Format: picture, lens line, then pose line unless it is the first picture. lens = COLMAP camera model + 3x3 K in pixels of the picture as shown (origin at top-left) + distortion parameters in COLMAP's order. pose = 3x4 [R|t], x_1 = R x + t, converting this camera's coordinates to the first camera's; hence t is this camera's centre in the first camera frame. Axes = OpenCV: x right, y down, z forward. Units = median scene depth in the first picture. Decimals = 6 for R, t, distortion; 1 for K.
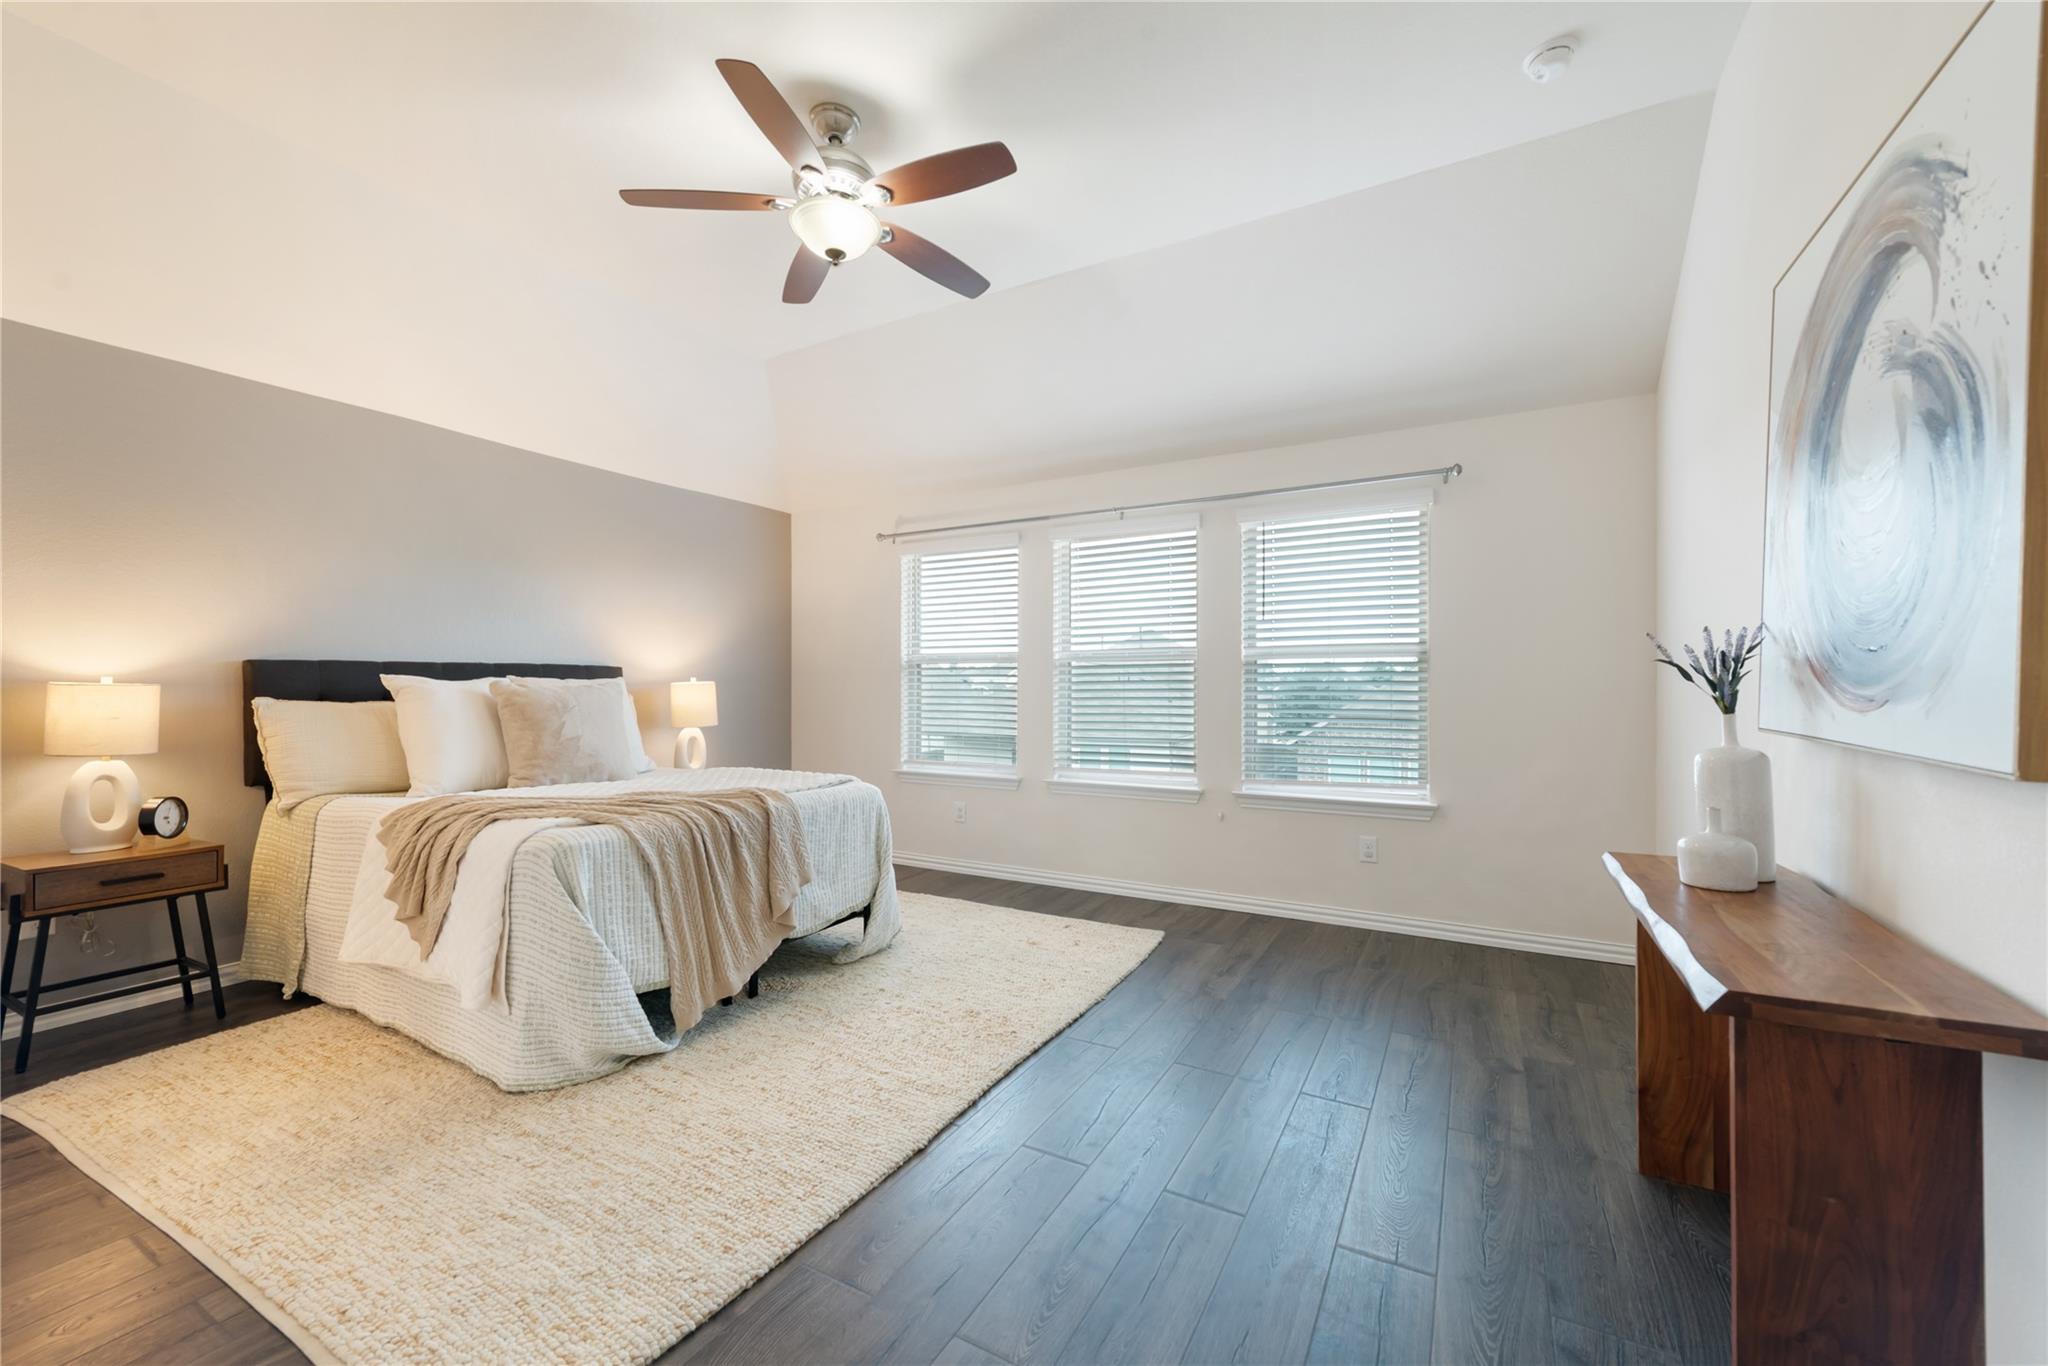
lens RADIAL K [[807.4, 0, 1037.2], [0, 807.4, 682.6], [0, 0, 1]] dist [-0.000931, -0.000135]
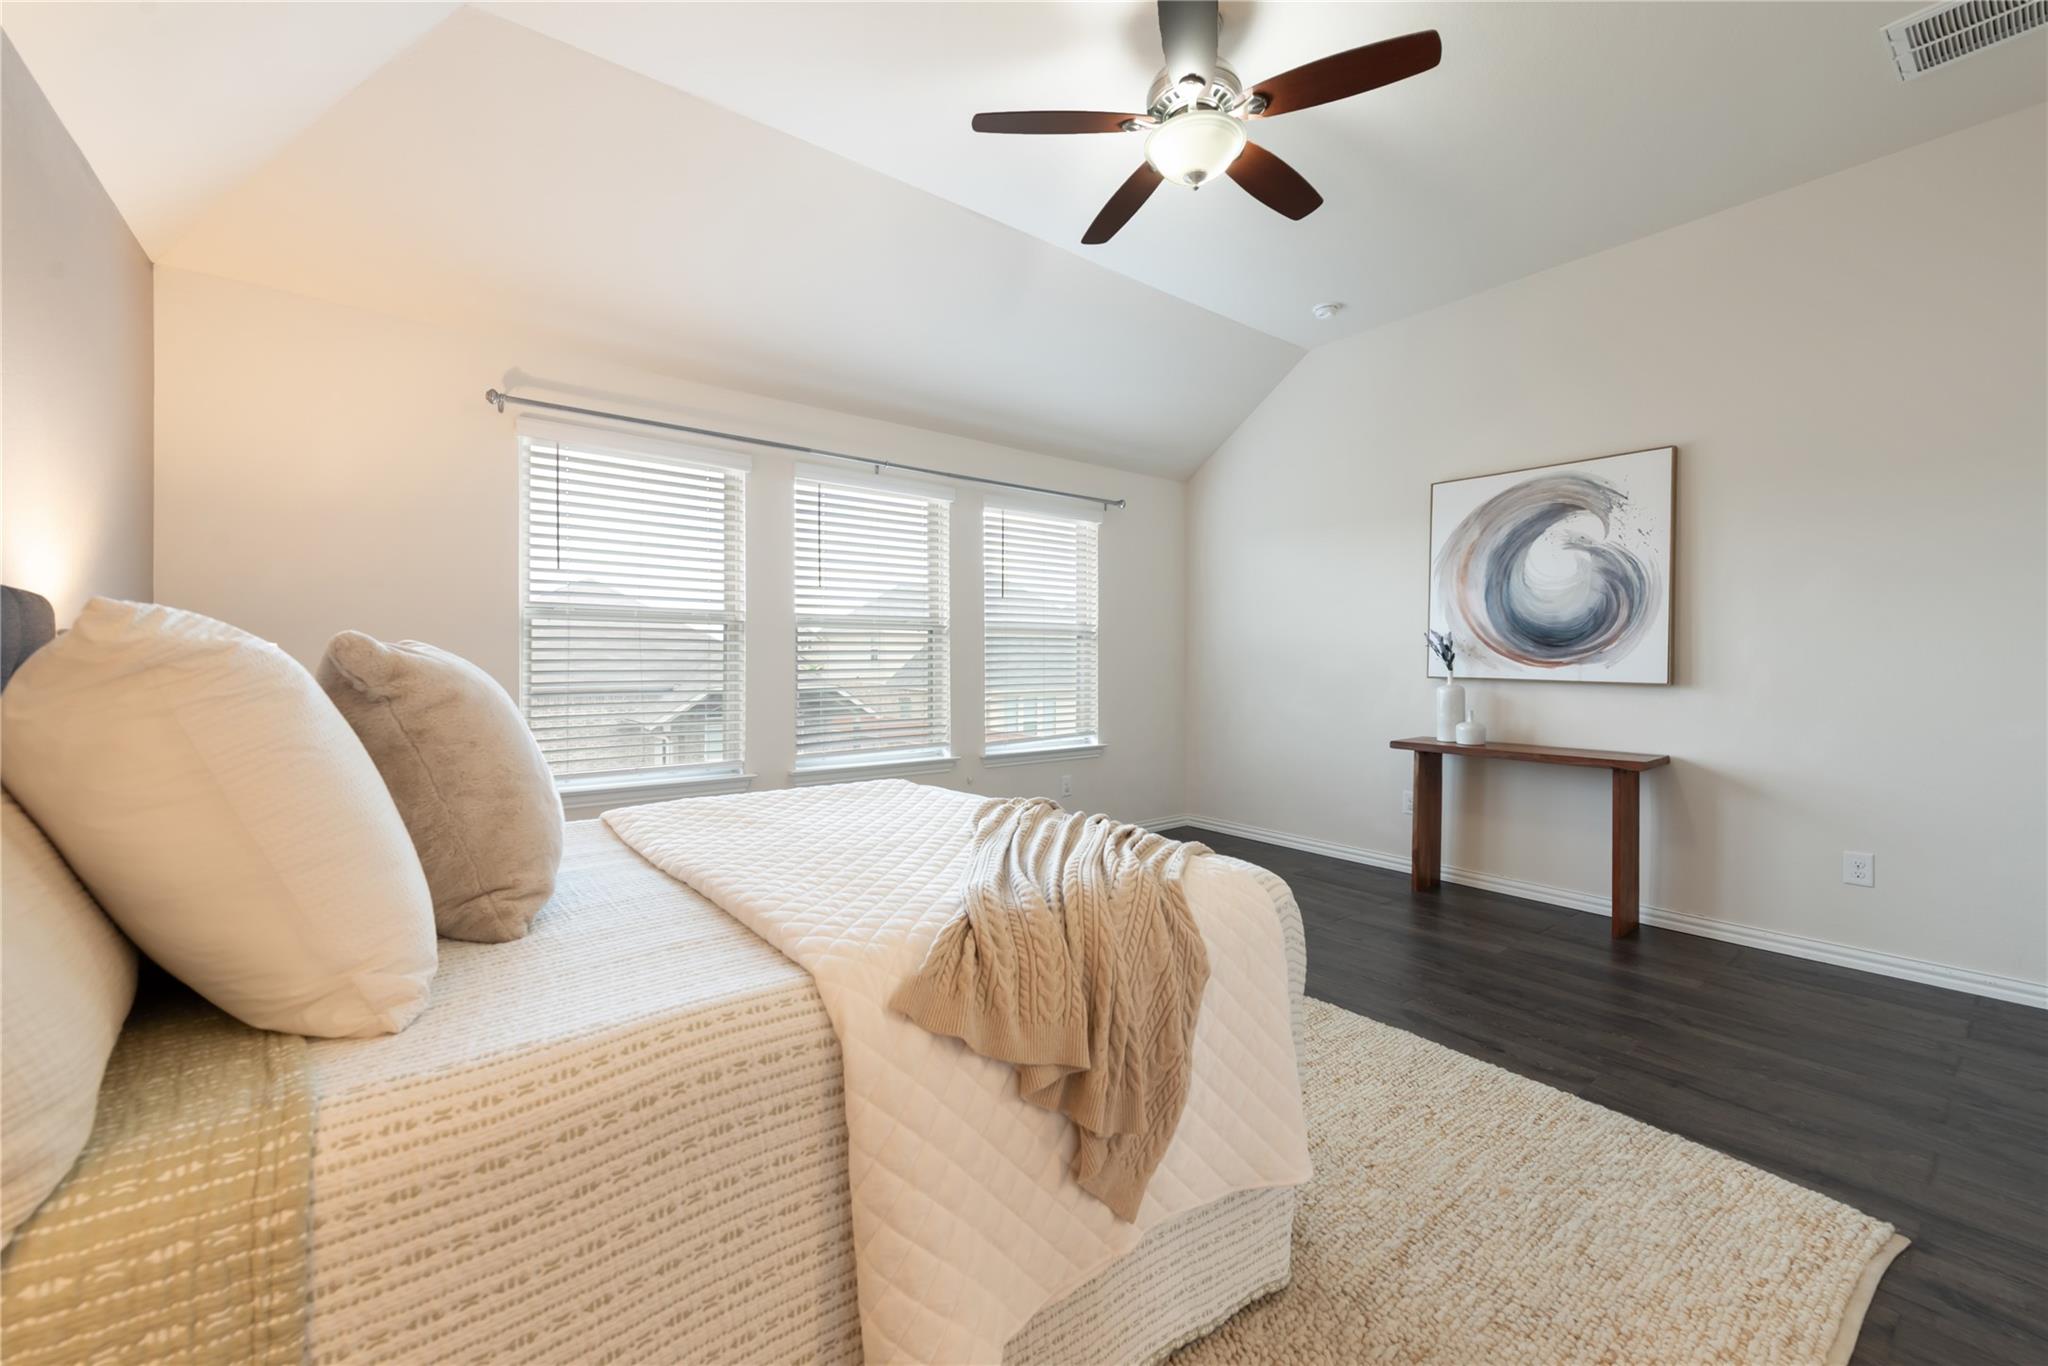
lens RADIAL K [[809.0, 0, 1010.4], [0, 809.0, 681.7], [0, 0, 1]] dist [0.001053, 0.000060]
pose [[0.384357, -0.022959, 0.922899, -0.848264], [-0.007834, 0.999574, 0.028129, 0.007605], [-0.923151, -0.018042, 0.384013, 0.616421]]
